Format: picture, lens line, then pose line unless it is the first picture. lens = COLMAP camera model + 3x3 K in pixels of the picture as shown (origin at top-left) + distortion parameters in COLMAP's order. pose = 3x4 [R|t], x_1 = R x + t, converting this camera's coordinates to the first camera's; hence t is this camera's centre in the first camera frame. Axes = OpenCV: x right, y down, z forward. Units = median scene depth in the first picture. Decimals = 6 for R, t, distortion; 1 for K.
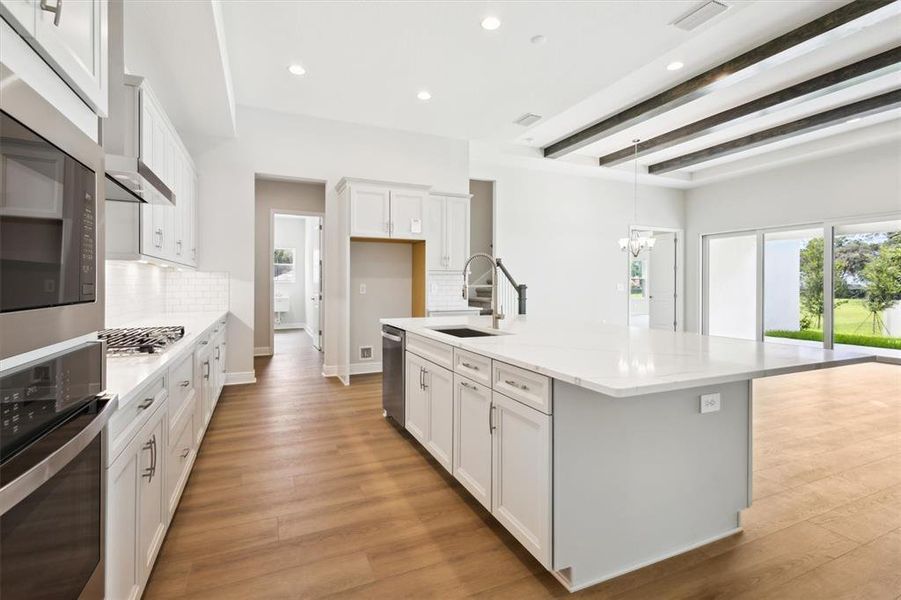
lens RADIAL K [[417.8, 0, 459.9], [0, 417.8, 282.8], [0, 0, 1]] dist [0.001540, -0.000629]
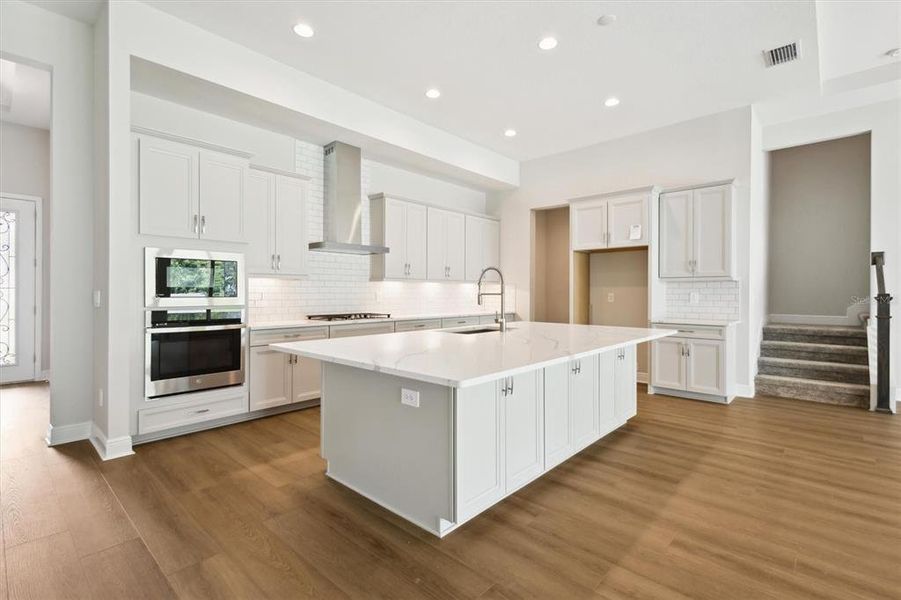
lens RADIAL K [[417.8, 0, 457.1], [0, 417.8, 294.4], [0, 0, 1]] dist [0.001540, -0.000629]
pose [[0.391418, 0.001435, -0.920212, 0.775400], [0.002956, 0.999992, 0.002817, 0.003622], [0.920208, -0.003822, 0.391411, 0.313301]]
